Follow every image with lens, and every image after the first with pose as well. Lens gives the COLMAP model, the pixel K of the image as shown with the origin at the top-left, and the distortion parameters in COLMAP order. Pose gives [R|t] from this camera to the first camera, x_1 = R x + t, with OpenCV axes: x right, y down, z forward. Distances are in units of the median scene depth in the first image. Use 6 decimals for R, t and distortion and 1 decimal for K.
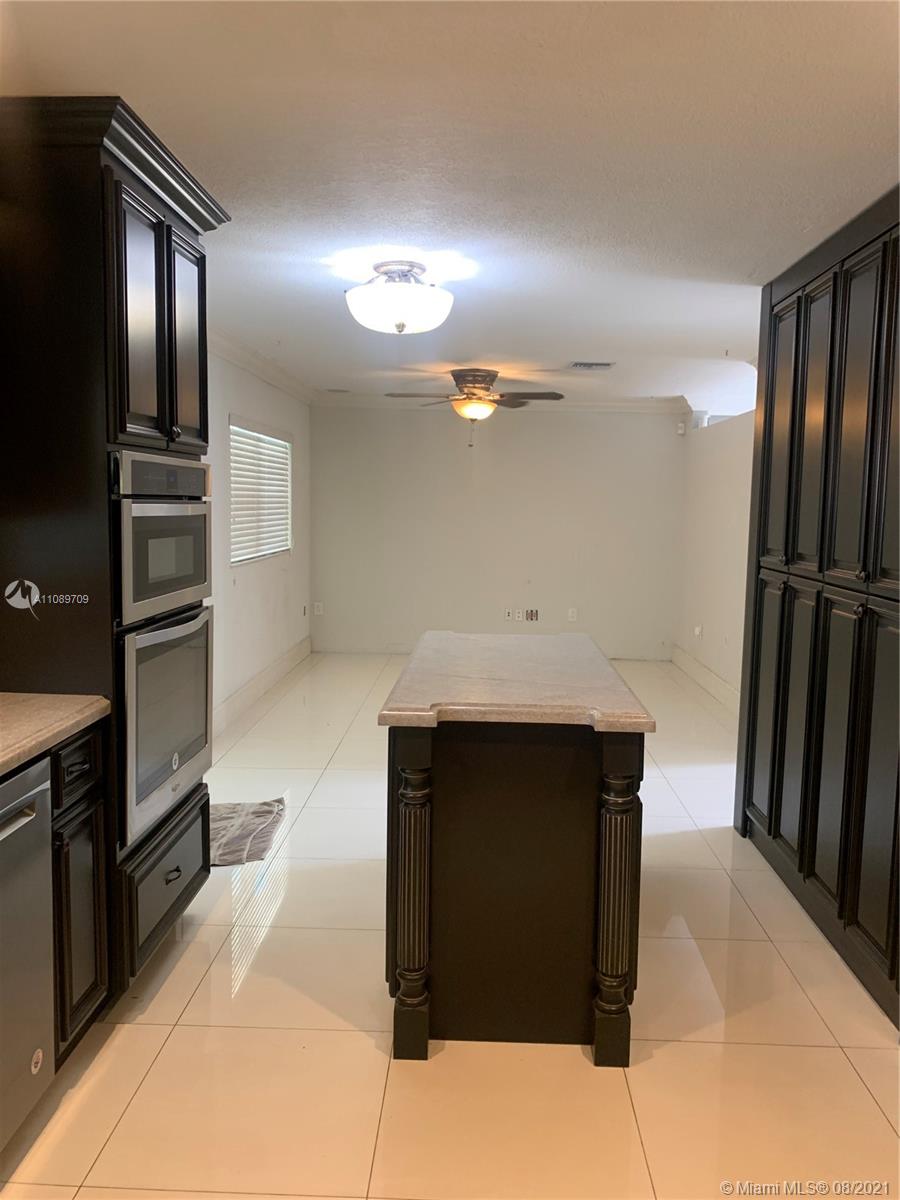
lens RADIAL K [[927.9, 0, 466.9], [0, 927.9, 596.4], [0, 0, 1]] dist [0.036603, -0.045544]
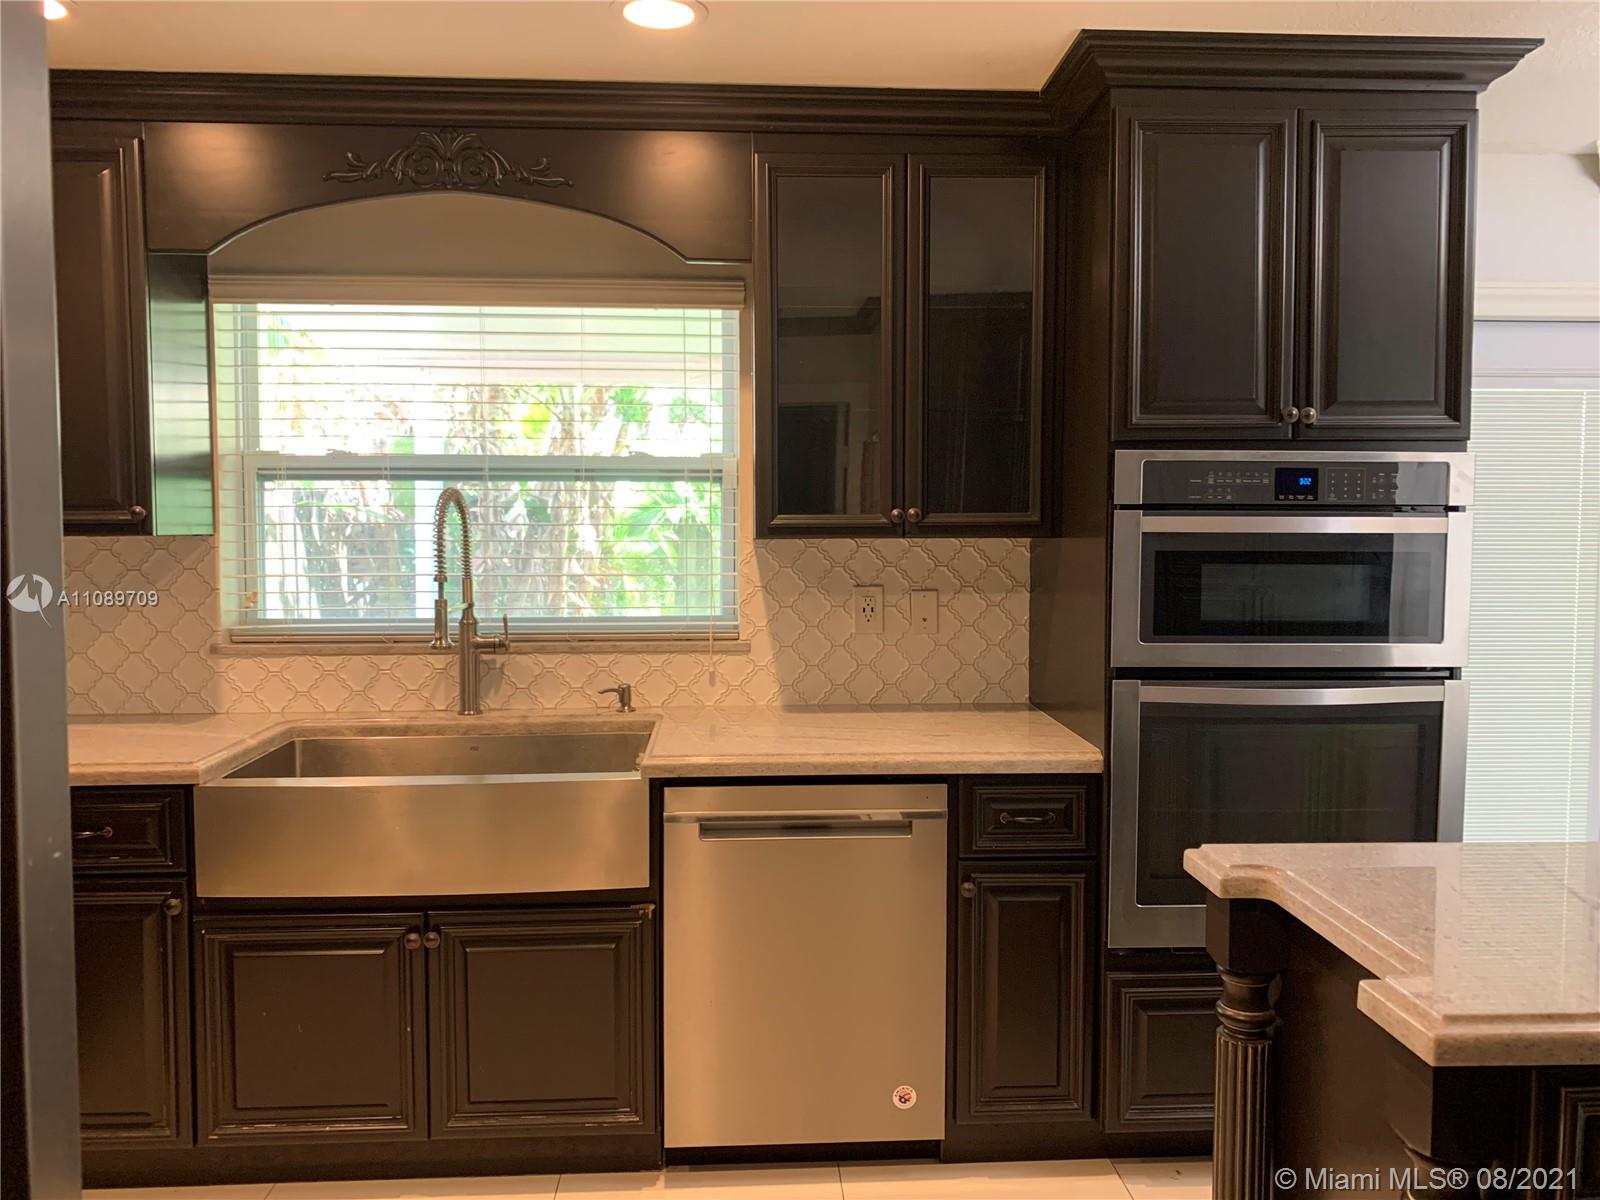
lens RADIAL K [[1237.2, 0, 802.3], [0, 1237.2, 595.5], [0, 0, 1]] dist [0.036603, -0.045544]
pose [[0.076999, 0.046883, -0.995928, 0.665573], [-0.104631, 0.993758, 0.038692, -0.043419], [0.991526, 0.101226, 0.081424, 0.634946]]
